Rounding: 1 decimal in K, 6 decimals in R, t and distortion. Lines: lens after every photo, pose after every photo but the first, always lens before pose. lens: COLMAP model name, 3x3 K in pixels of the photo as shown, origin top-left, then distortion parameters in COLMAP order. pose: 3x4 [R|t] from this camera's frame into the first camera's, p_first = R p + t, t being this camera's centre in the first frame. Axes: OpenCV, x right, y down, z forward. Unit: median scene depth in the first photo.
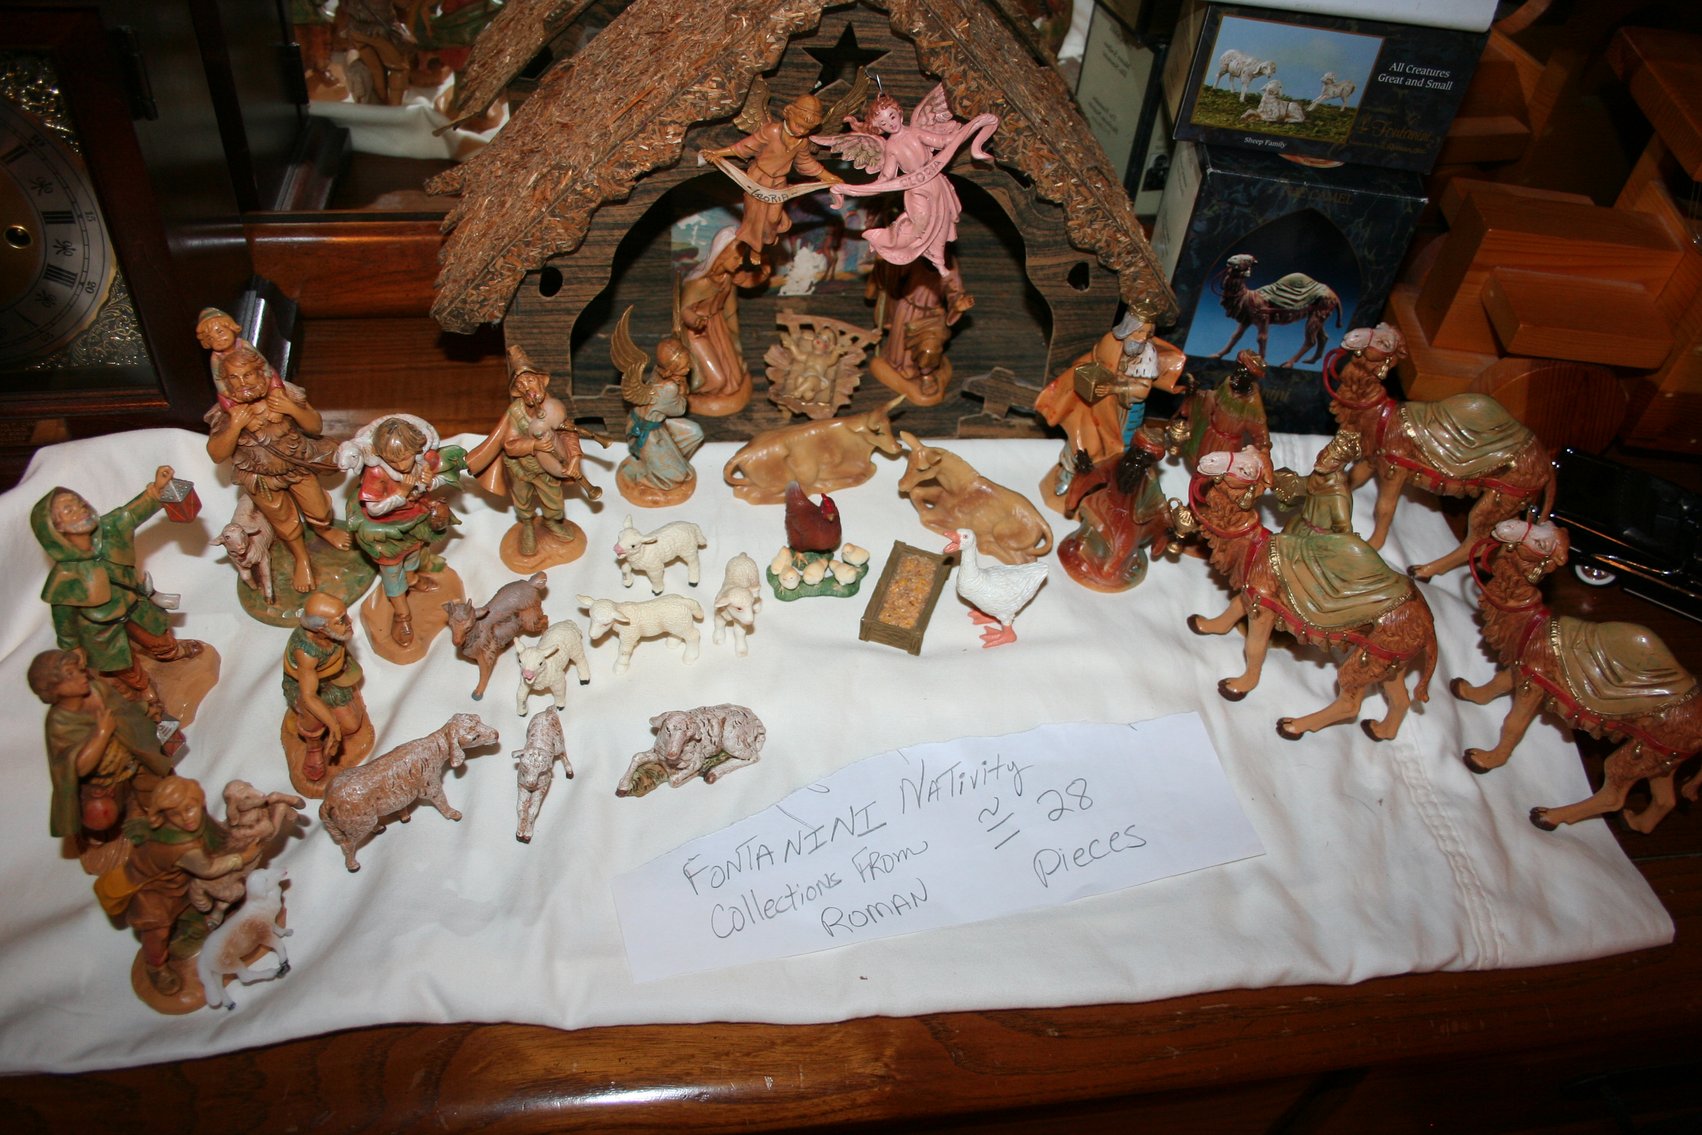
lens RADIAL K [[1396.4, 0, 854.9], [0, 1396.4, 590.4], [0, 0, 1]] dist [-0.150625, 0.122173]
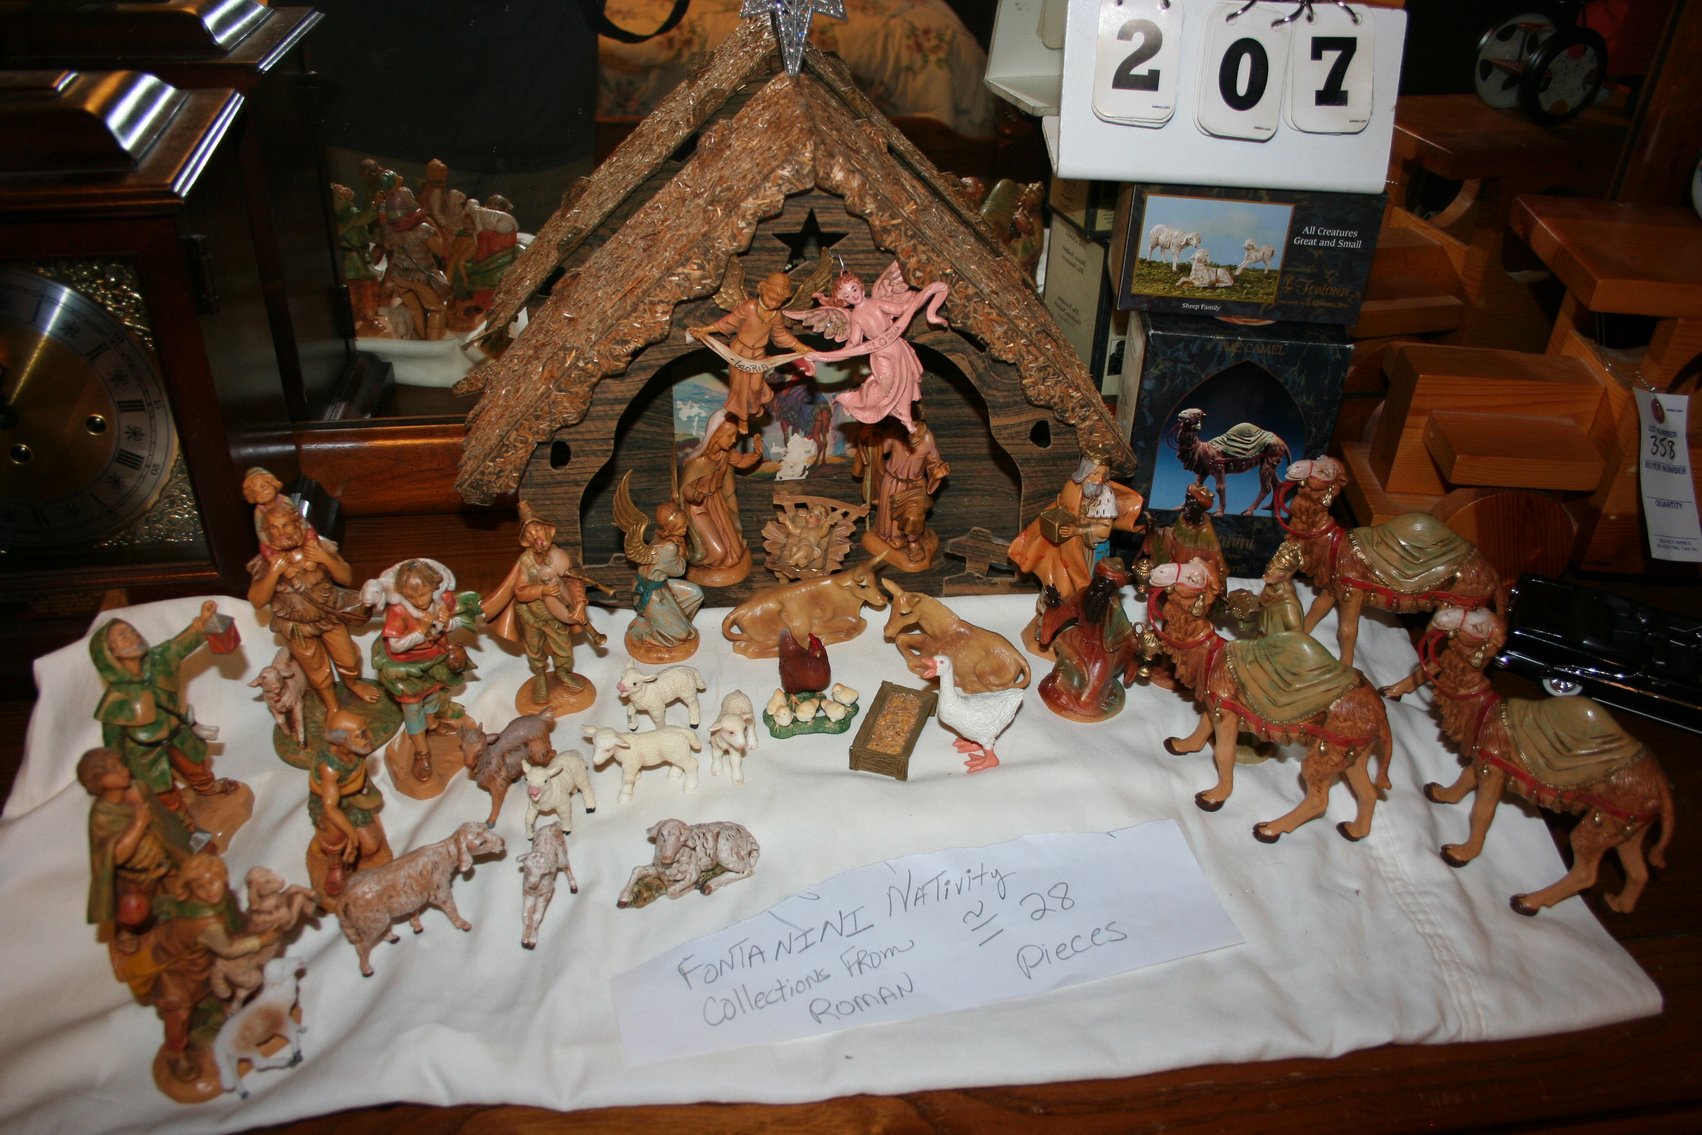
lens RADIAL K [[1396.4, 0, 854.9], [0, 1396.4, 590.4], [0, 0, 1]] dist [-0.150625, 0.122173]
pose [[0.998257, -0.047138, -0.035511, 0.055141], [0.038835, 0.977744, -0.206178, 0.130664], [0.044440, 0.204440, 0.977870, -0.067488]]
